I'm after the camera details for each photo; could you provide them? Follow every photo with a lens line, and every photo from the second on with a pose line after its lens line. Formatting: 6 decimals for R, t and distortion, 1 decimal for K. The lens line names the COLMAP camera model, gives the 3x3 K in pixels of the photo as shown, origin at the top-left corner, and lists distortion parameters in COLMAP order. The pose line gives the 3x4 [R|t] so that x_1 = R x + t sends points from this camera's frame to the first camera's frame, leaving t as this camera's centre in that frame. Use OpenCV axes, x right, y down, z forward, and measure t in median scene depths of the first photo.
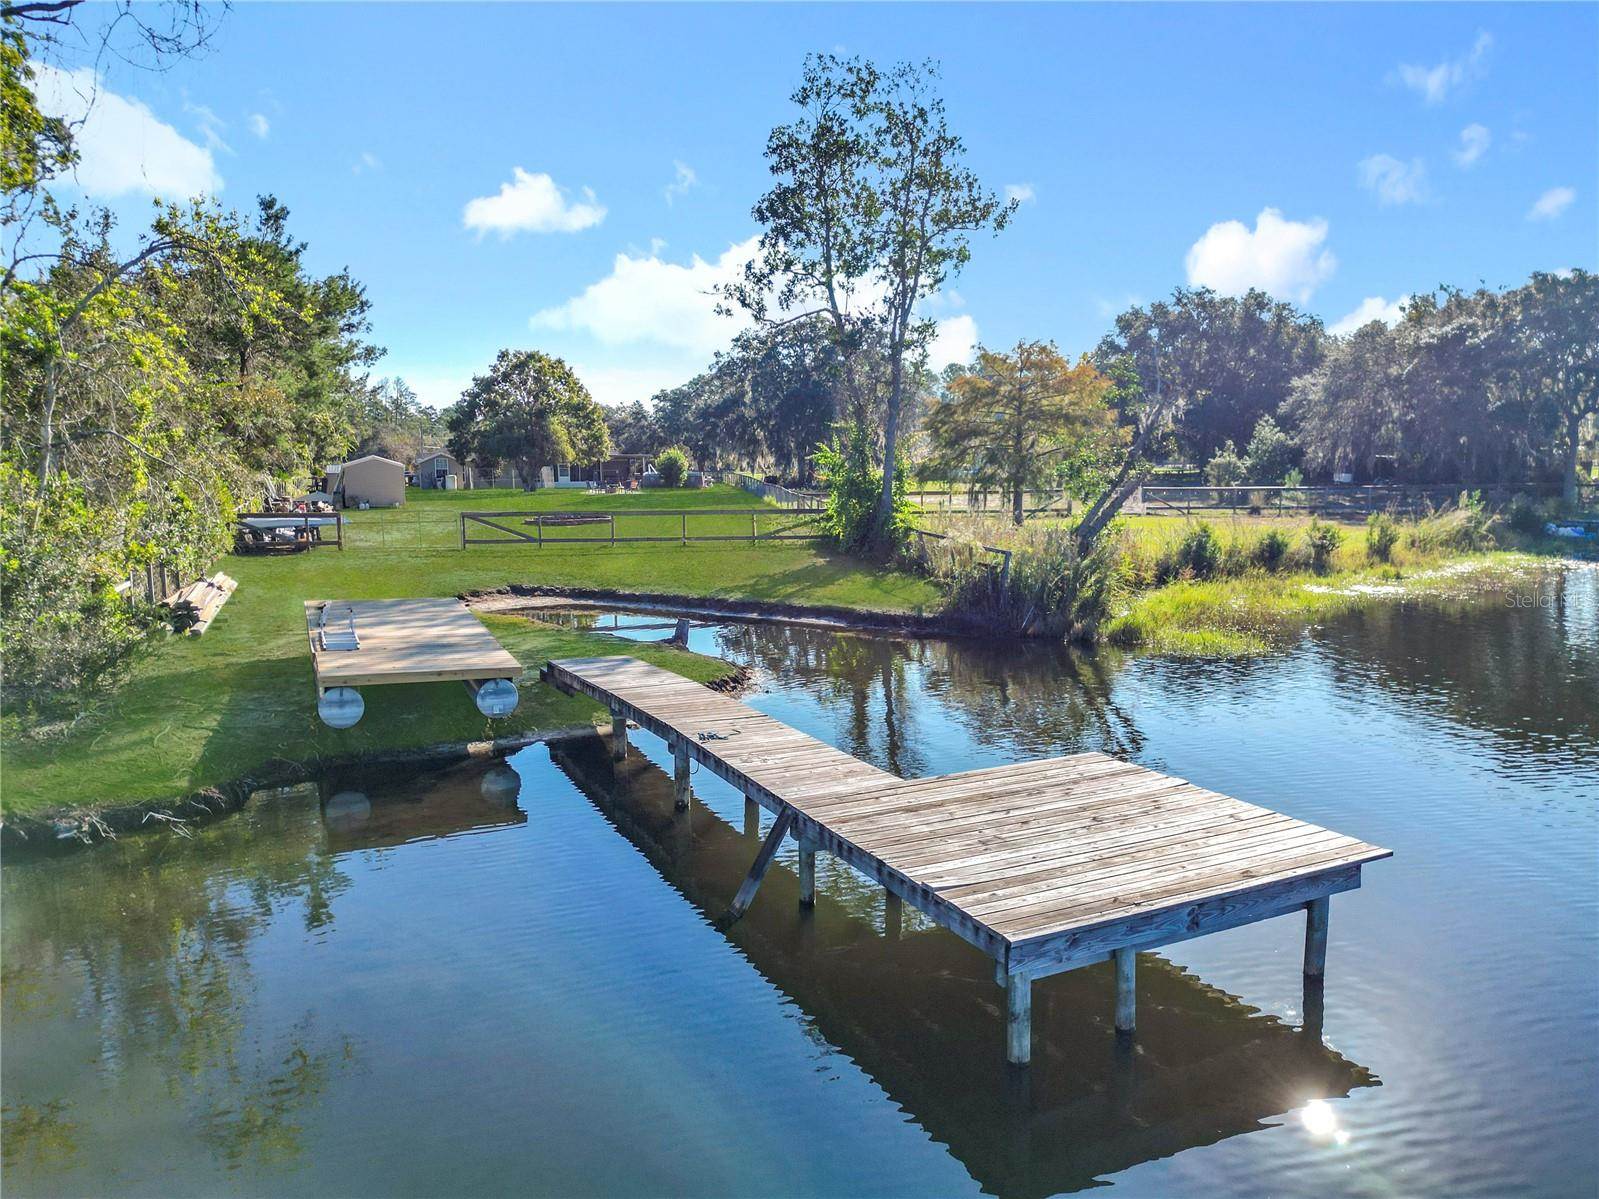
lens RADIAL K [[1139.8, 0, 797.4], [0, 1139.8, 599.7], [0, 0, 1]] dist [0.064438, -0.080944]
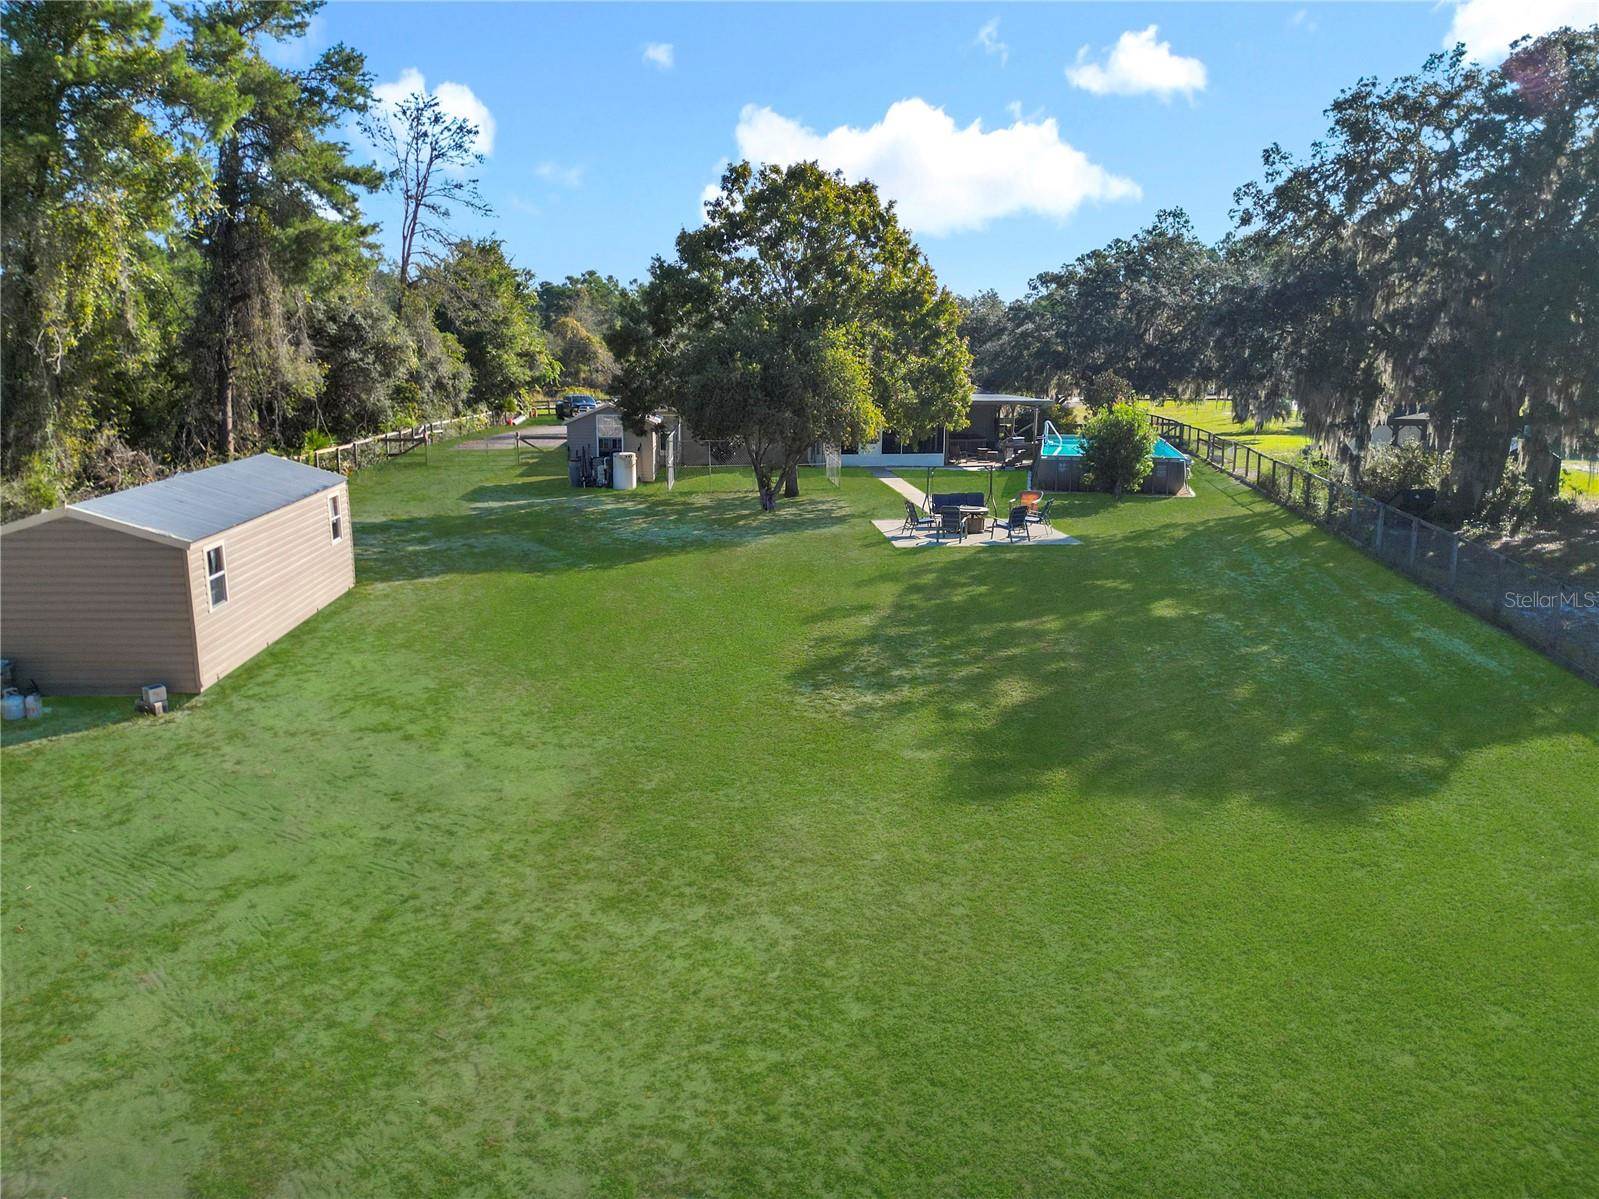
lens RADIAL K [[1142.0, 0, 795.7], [0, 1142.0, 624.1], [0, 0, 1]] dist [0.029806, -0.002558]
pose [[0.956732, 0.077742, -0.280391, -0.104513], [-0.045974, 0.991930, 0.118154, -0.100472], [0.287314, -0.100151, 0.952586, 0.589472]]
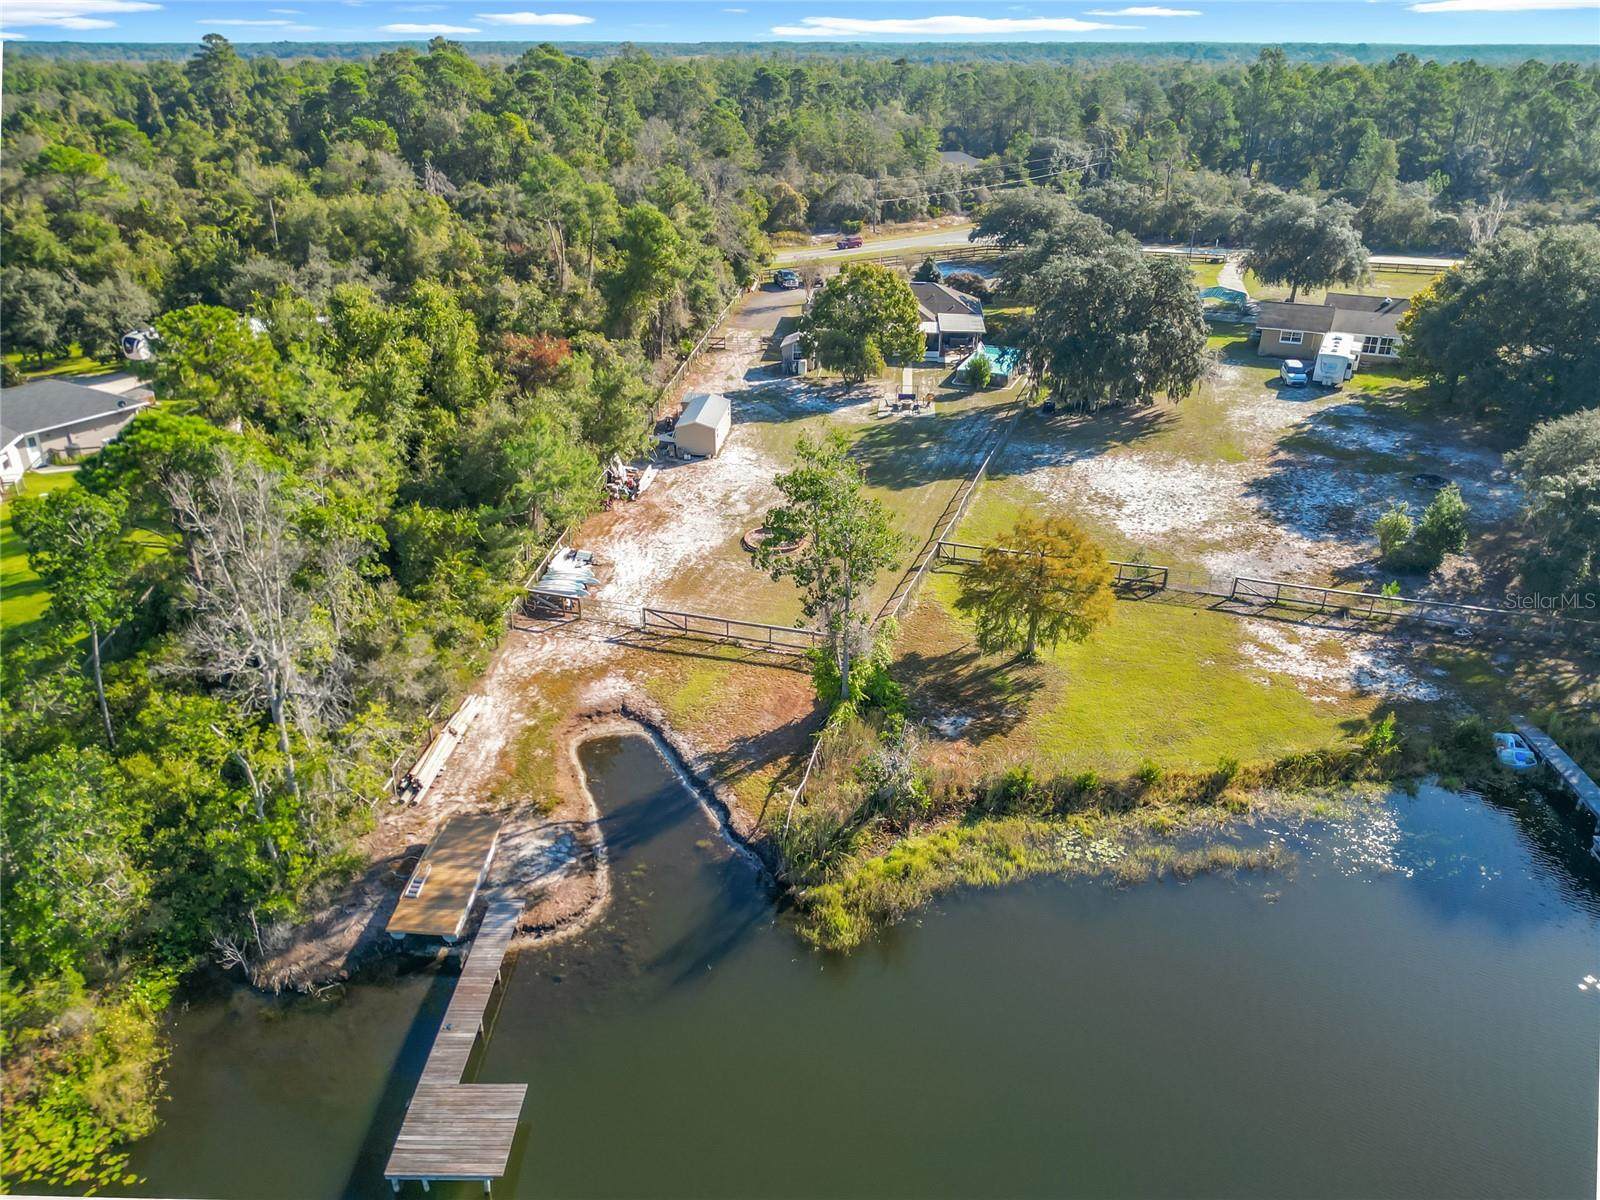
lens RADIAL K [[1140.0, 0, 801.9], [0, 1140.0, 604.3], [0, 0, 1]] dist [0.038785, -0.055292]
pose [[0.893134, 0.208050, -0.398783, 0.251190], [-0.065018, 0.937000, 0.343226, -0.293056], [0.445067, -0.280619, 0.850393, -0.128070]]
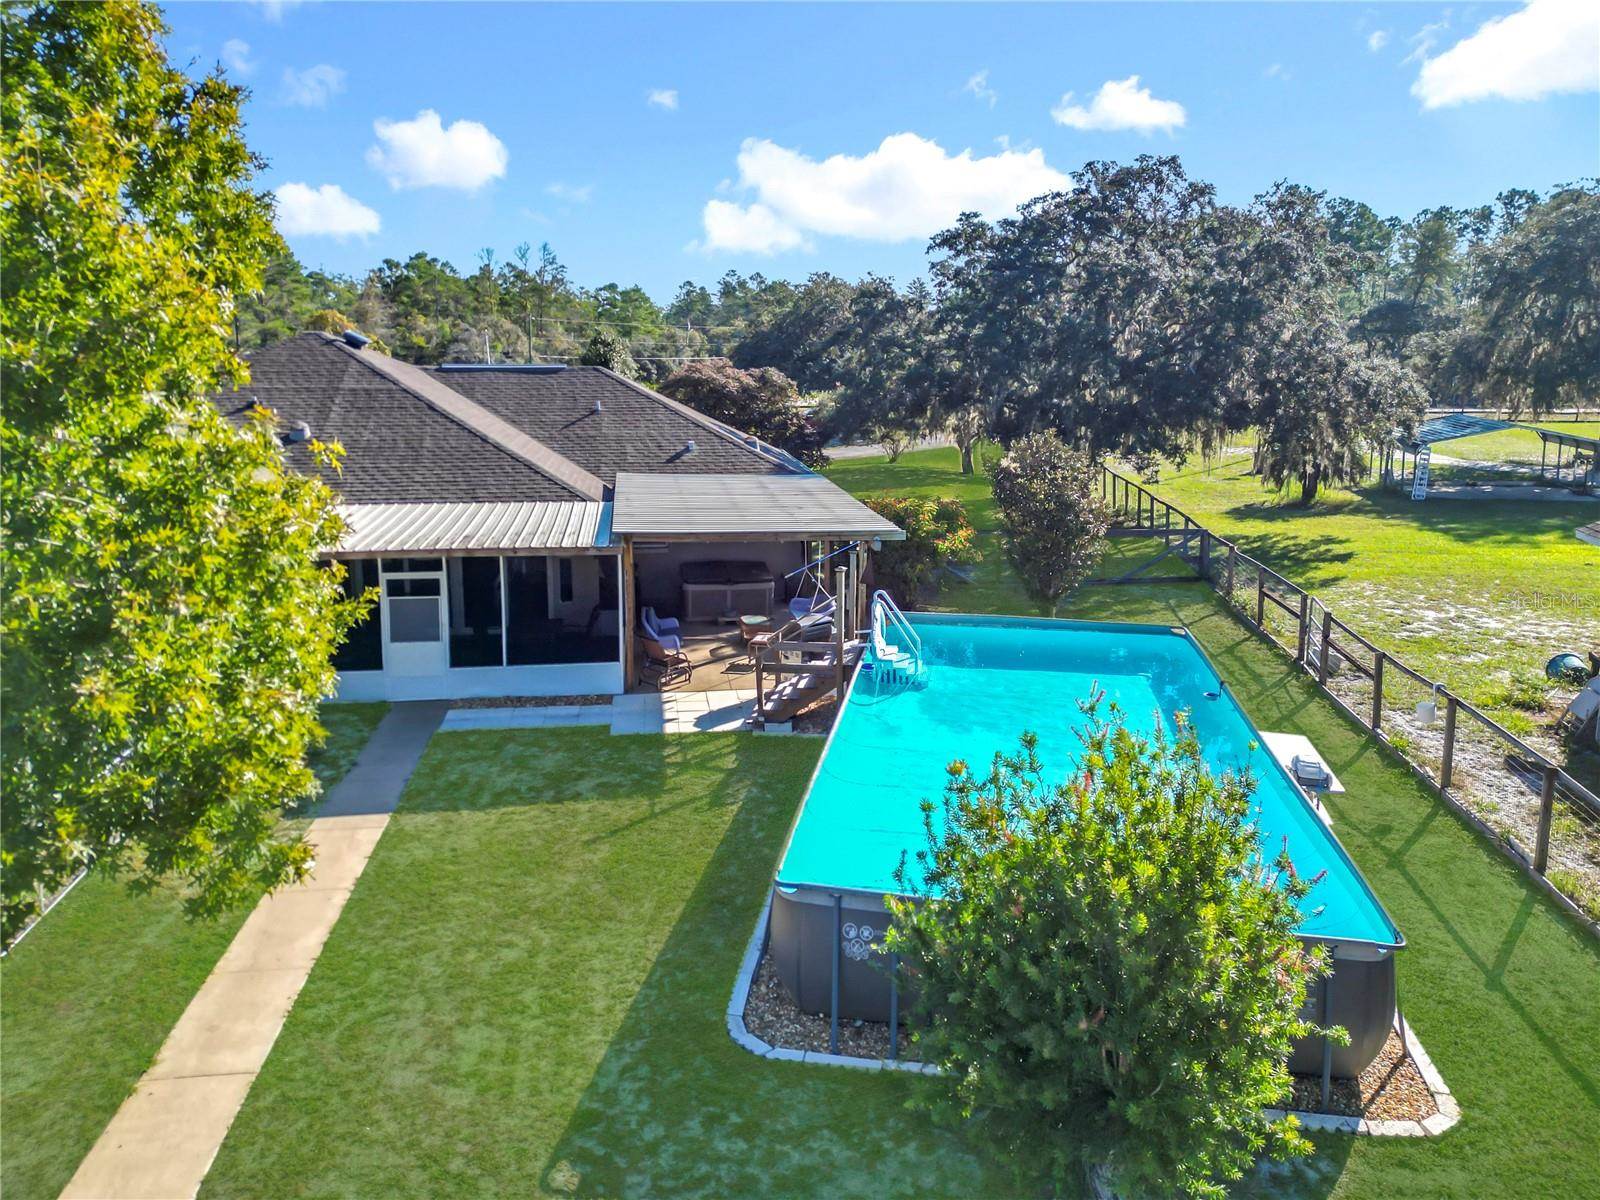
lens RADIAL K [[1151.3, 0, 761.6], [0, 1151.3, 553.2], [0, 0, 1]] dist [0.077951, -0.084916]
pose [[0.962745, 0.055736, -0.264606, -0.117883], [-0.040185, 0.997151, 0.063829, -0.157023], [0.267410, -0.050818, 0.962242, 0.962433]]
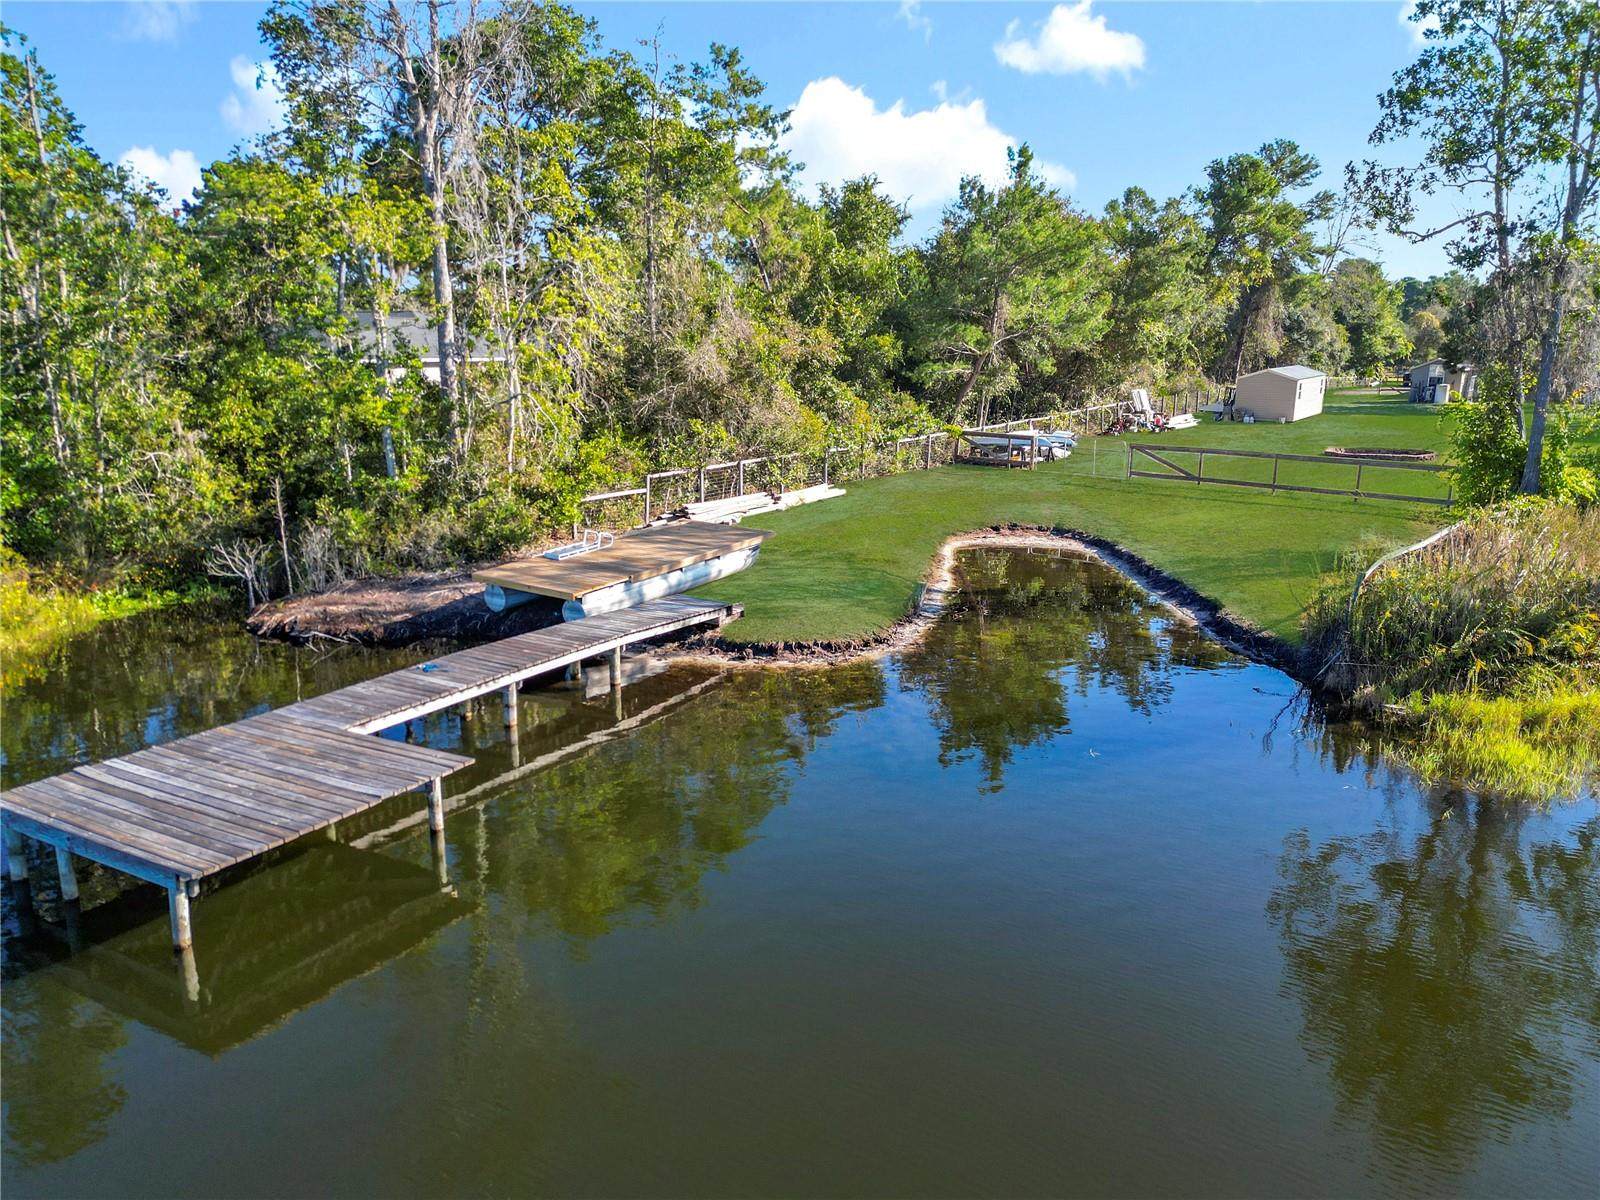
lens RADIAL K [[1133.1, 0, 797.2], [0, 1133.1, 600.7], [0, 0, 1]] dist [0.066373, -0.080228]
pose [[0.562437, 0.191787, -0.804290, 0.168056], [-0.110447, 0.981436, 0.156793, -0.029135], [0.819430, 0.000645, 0.573179, 0.082045]]
